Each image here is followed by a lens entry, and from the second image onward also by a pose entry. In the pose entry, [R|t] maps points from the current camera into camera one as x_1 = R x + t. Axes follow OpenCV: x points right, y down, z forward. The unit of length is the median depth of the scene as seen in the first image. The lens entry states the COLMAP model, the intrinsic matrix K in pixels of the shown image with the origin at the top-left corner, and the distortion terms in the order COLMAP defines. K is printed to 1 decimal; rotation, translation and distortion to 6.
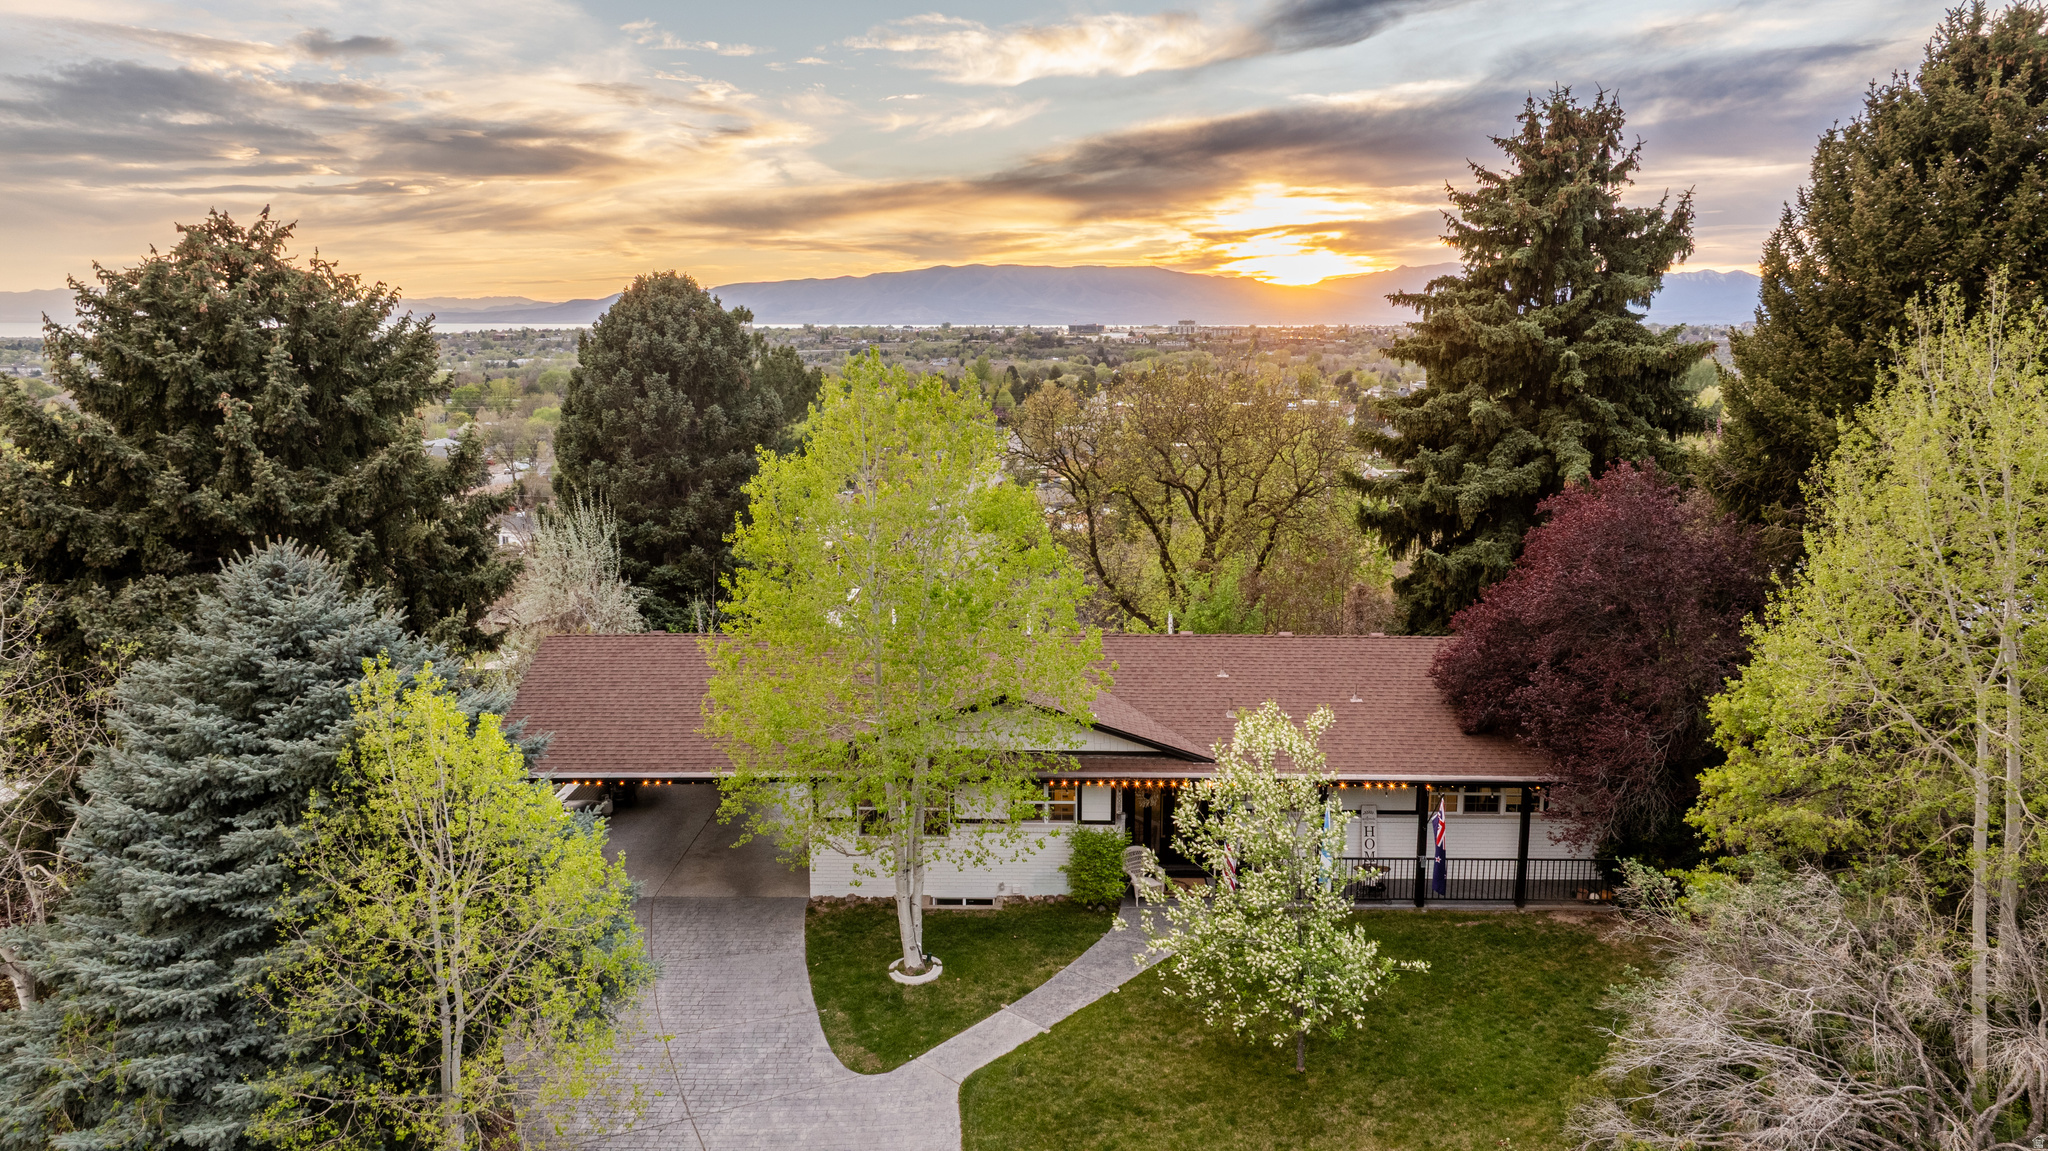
lens RADIAL K [[1439.5, 0, 1032.0], [0, 1439.5, 566.2], [0, 0, 1]] dist [-0.024497, 0.009718]
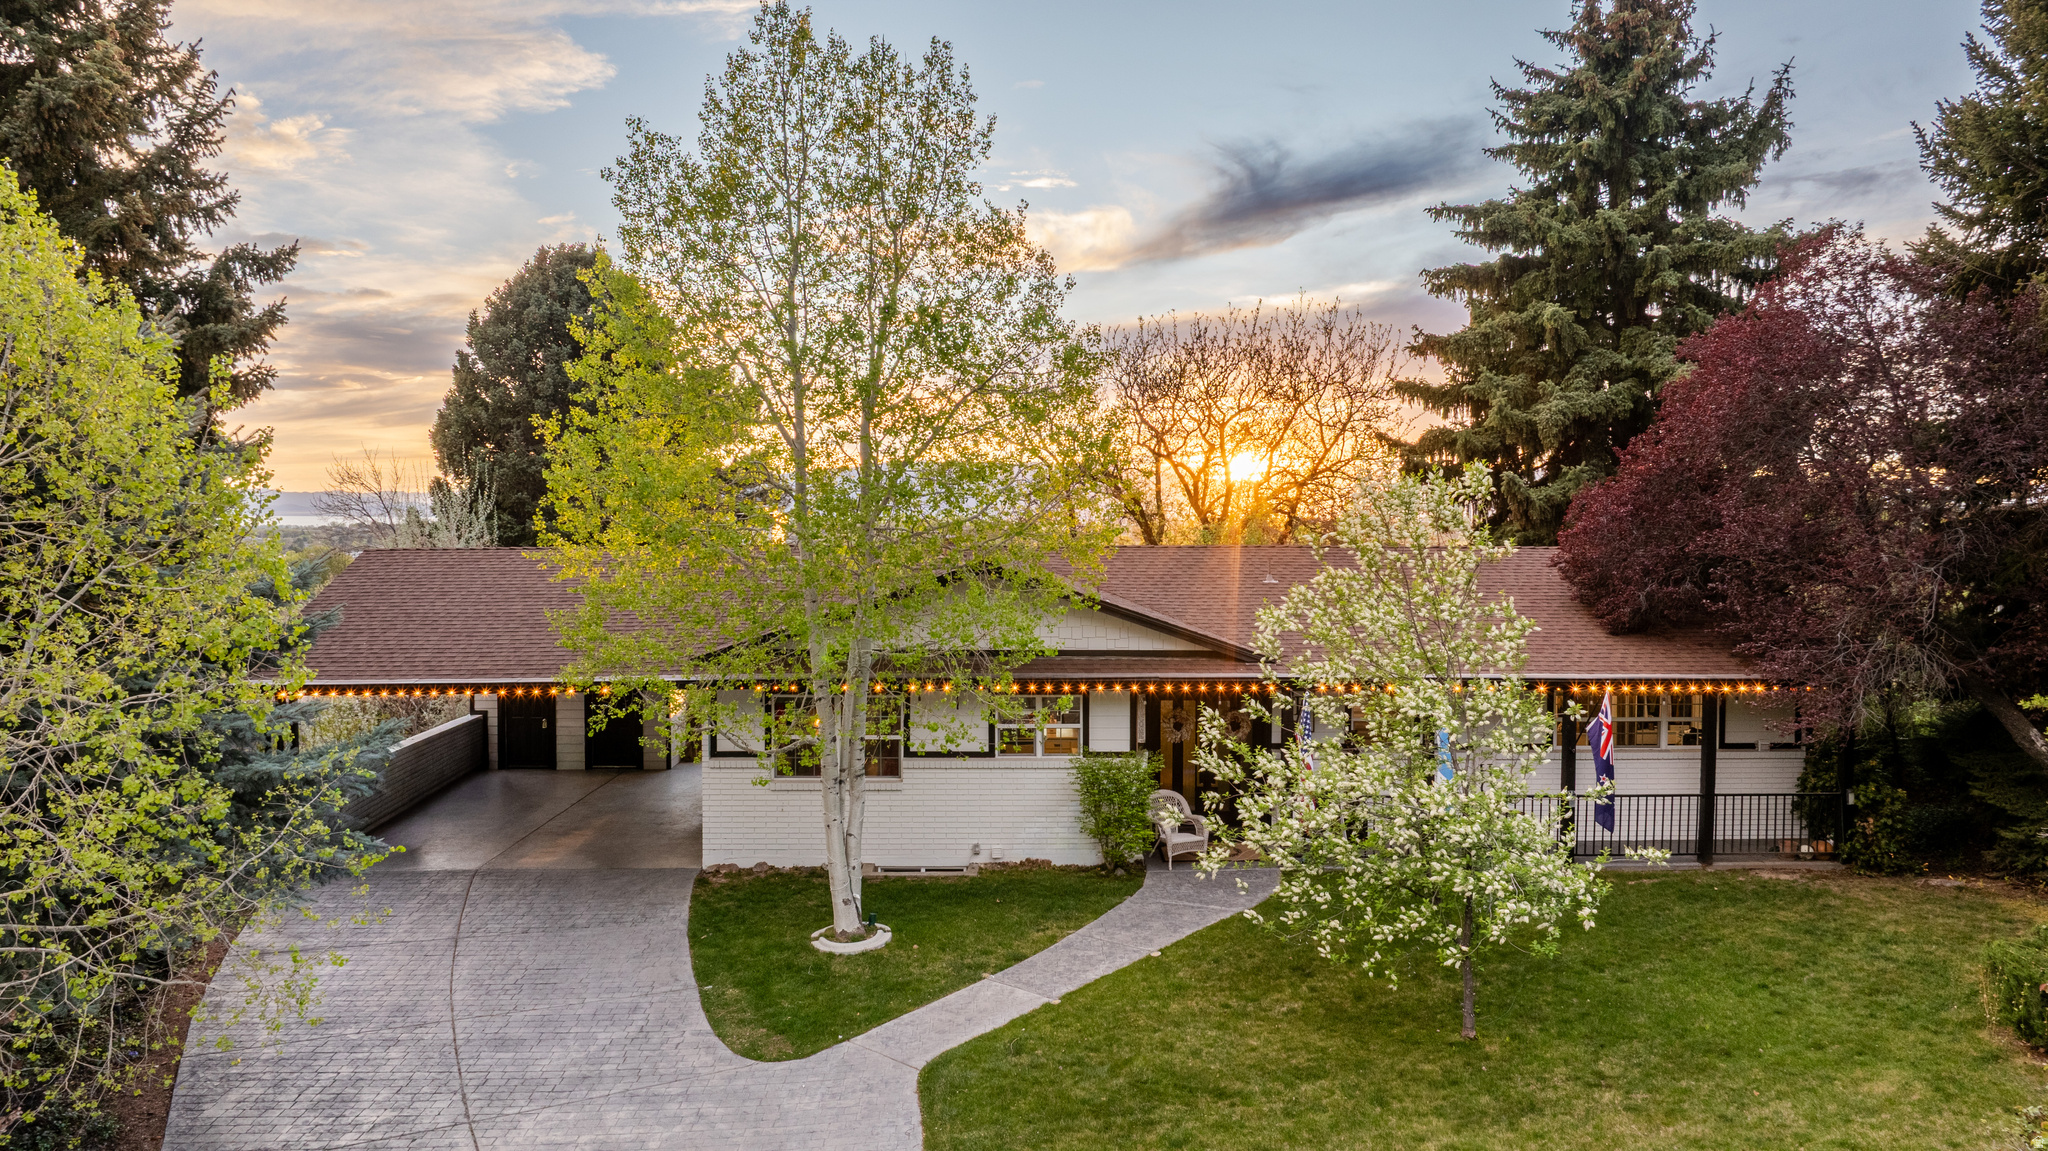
lens RADIAL K [[1439.5, 0, 1033.4], [0, 1439.5, 570.2], [0, 0, 1]] dist [-0.024497, 0.009718]
pose [[0.999325, 0.000464, 0.036740, -0.014738], [0.004328, 0.991472, -0.130250, 0.139184], [-0.036487, 0.130321, 0.990800, 0.219419]]
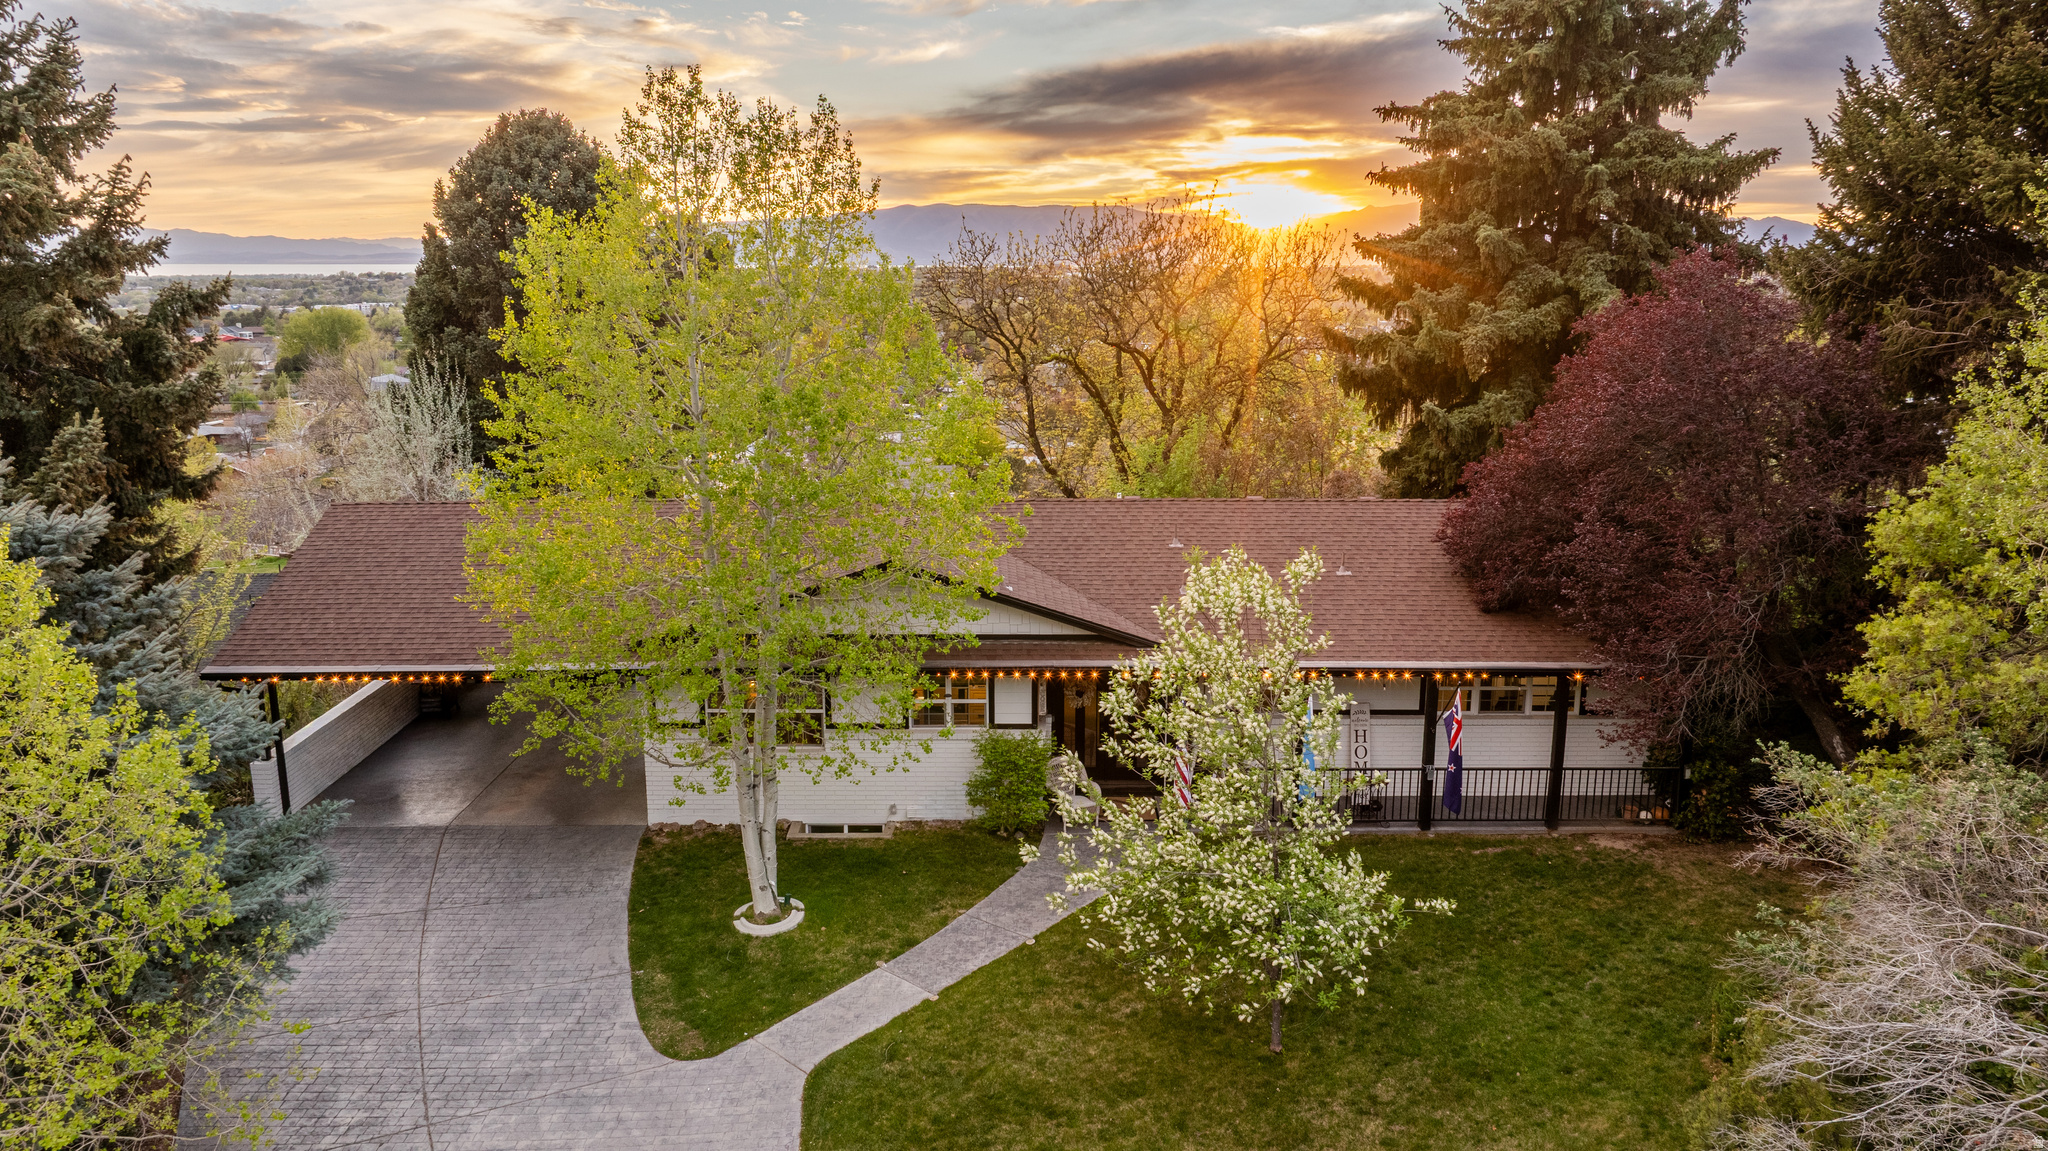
lens RADIAL K [[1439.5, 0, 1032.0], [0, 1439.5, 568.0], [0, 0, 1]] dist [-0.024497, 0.009718]
pose [[0.999728, -0.004508, 0.022888, 0.028894], [0.003560, 0.999141, 0.041291, 0.046278], [-0.023054, -0.041199, 0.998885, 0.172271]]
